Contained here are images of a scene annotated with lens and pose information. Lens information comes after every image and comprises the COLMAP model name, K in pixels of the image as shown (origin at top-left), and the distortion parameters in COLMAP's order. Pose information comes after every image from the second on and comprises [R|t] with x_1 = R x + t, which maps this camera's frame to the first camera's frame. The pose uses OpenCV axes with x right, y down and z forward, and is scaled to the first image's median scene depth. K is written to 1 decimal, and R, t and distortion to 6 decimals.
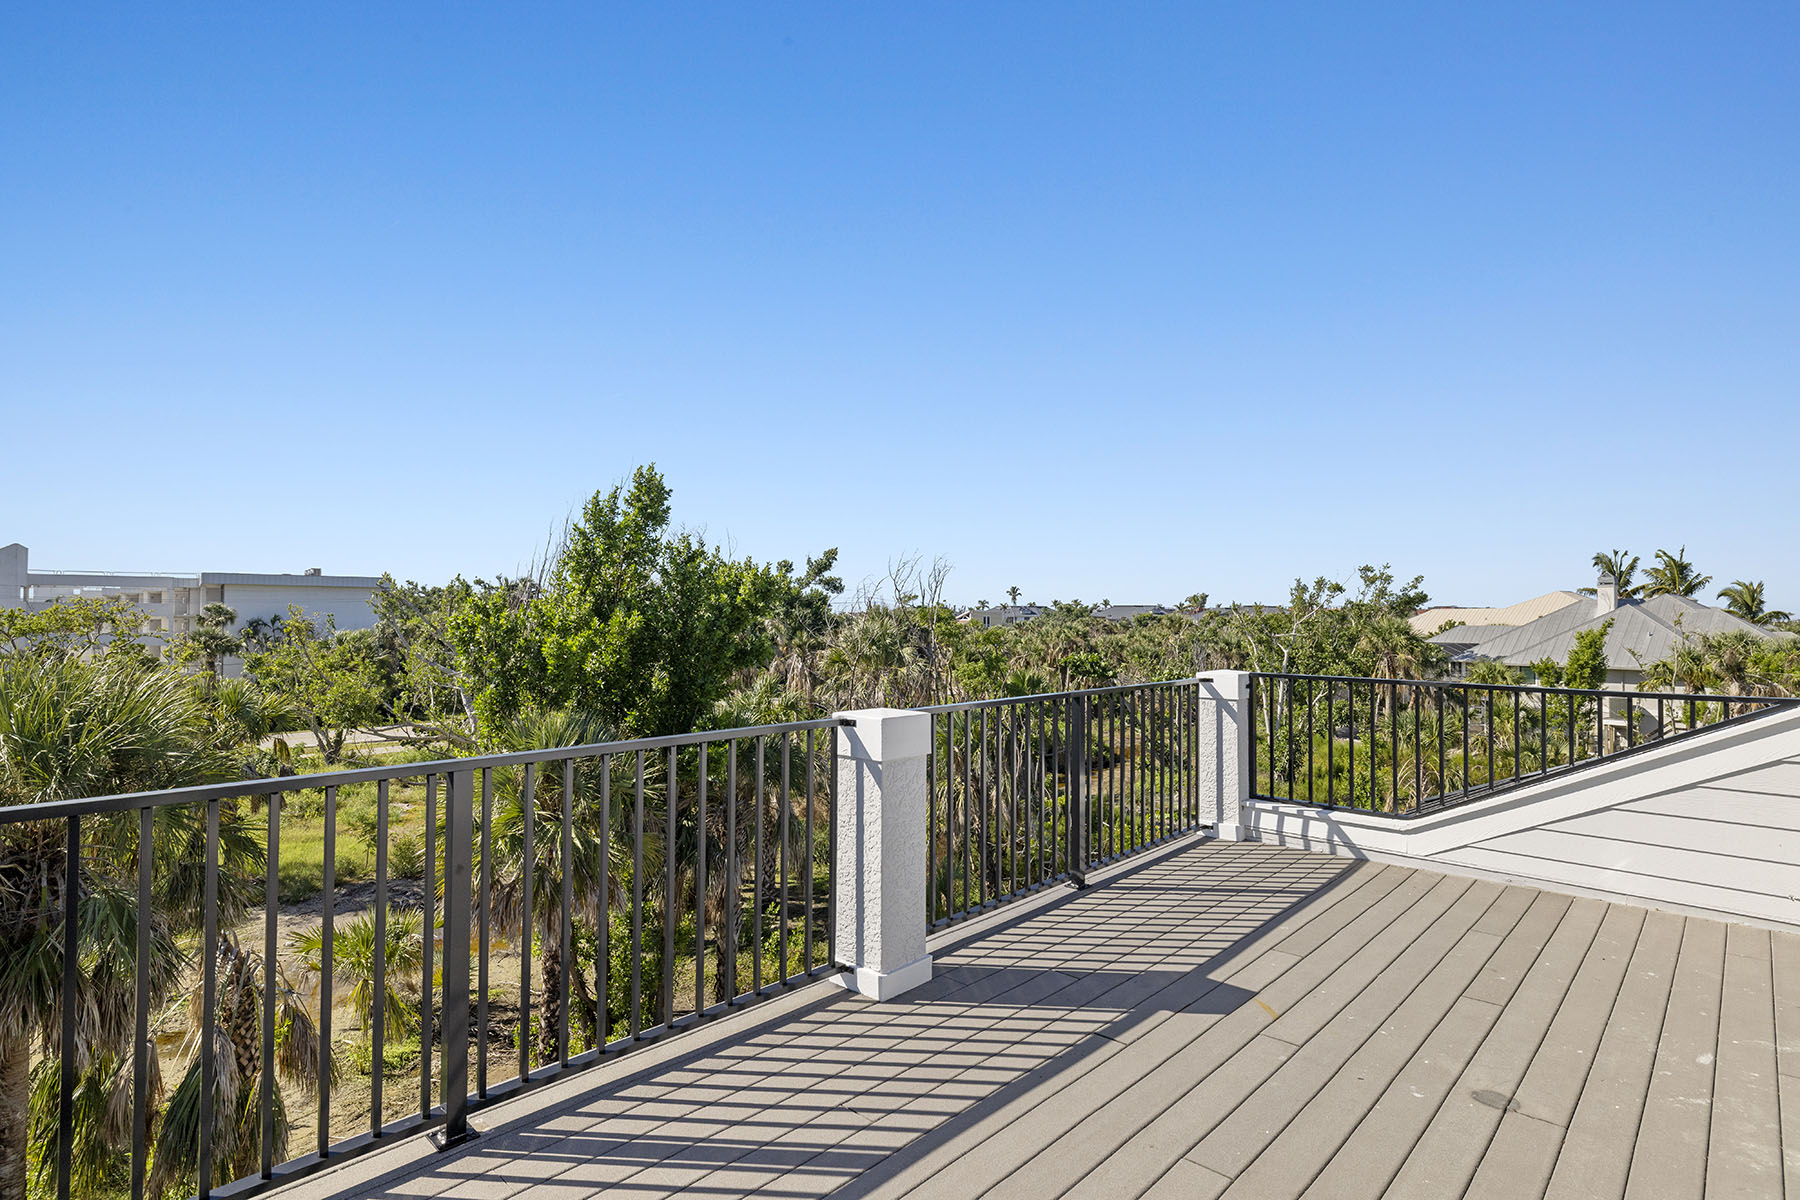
lens RADIAL K [[900.3, 0, 900.0], [0, 900.3, 600.0], [0, 0, 1]] dist [-0.002737, -0.000748]
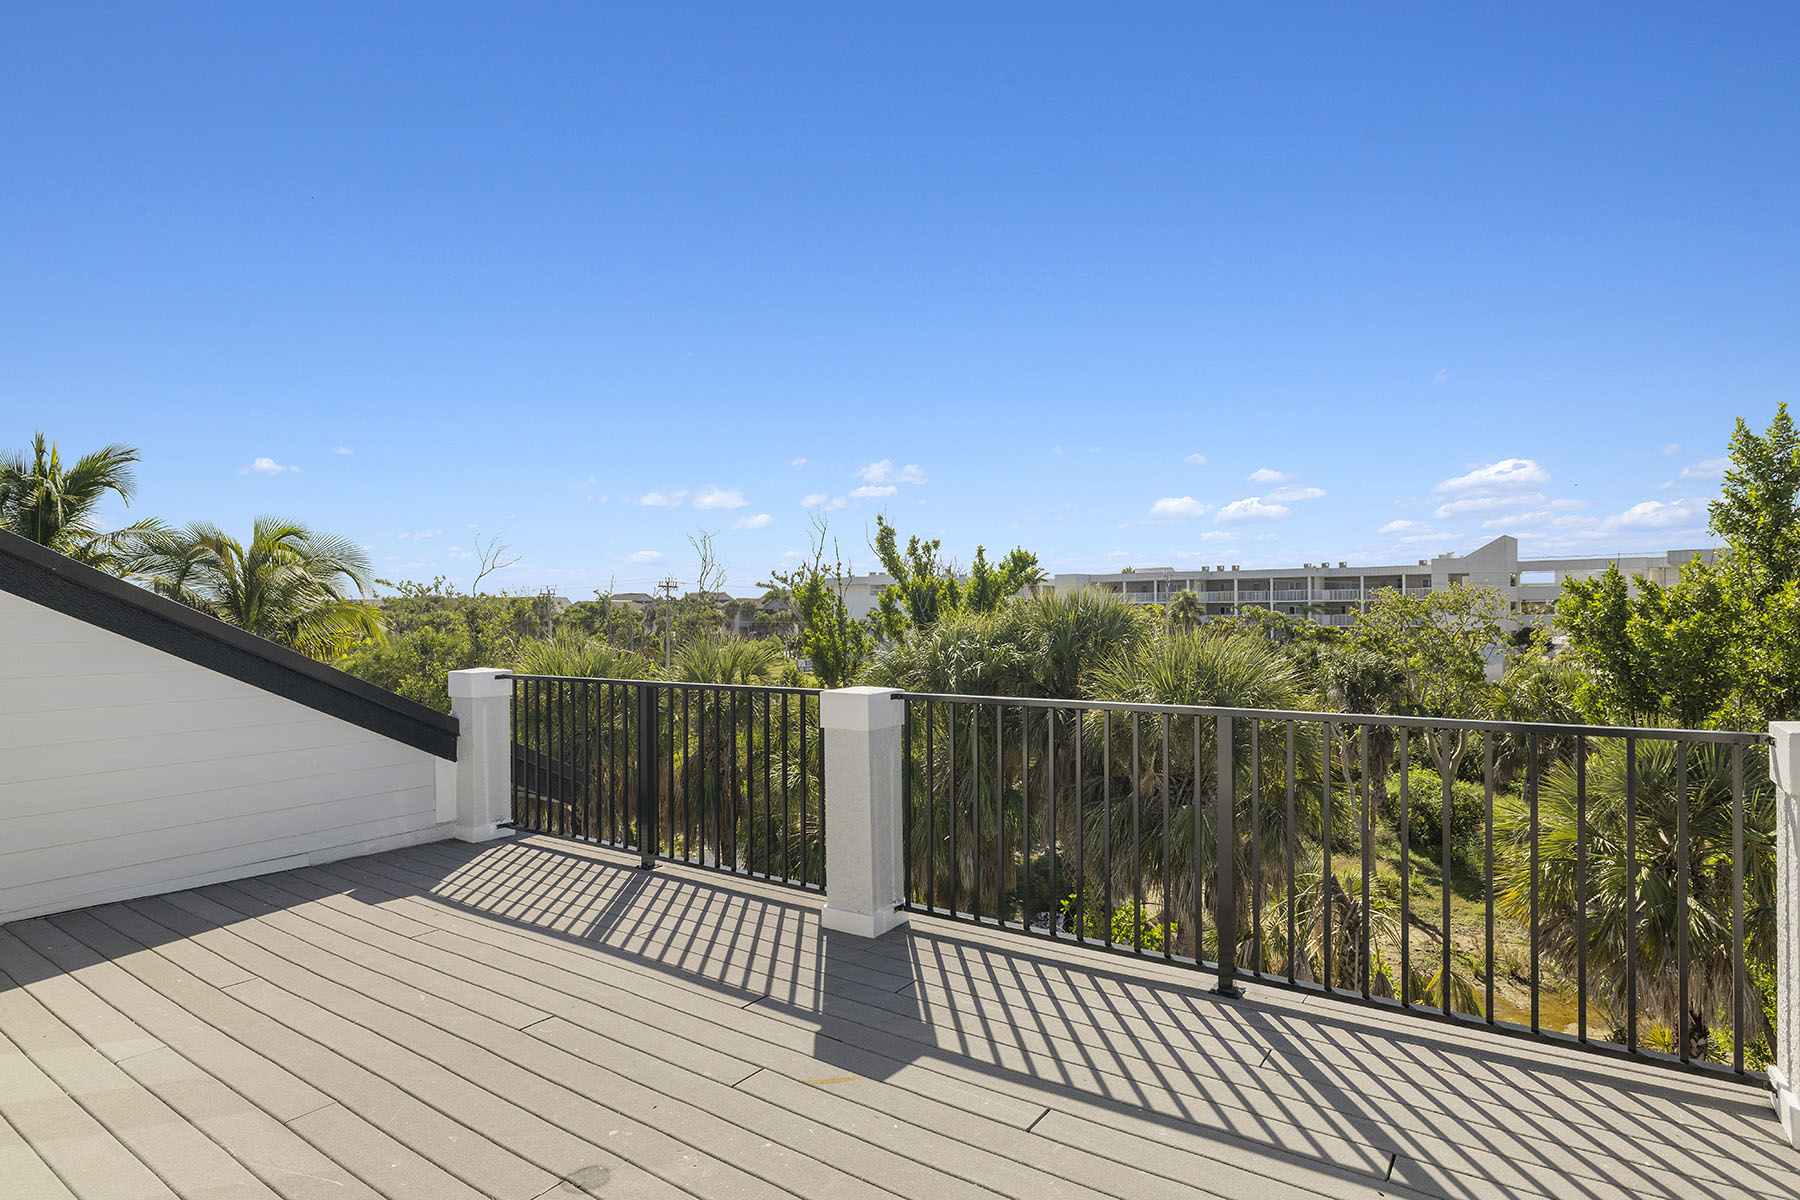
lens RADIAL K [[975.3, 0, 901.2], [0, 975.3, 627.3], [0, 0, 1]] dist [0.002555, 0.001267]
pose [[0.128660, 0.012132, -0.991615, 1.294863], [0.034179, 0.999277, 0.016660, 0.031214], [0.991100, -0.036036, 0.128152, 0.967226]]
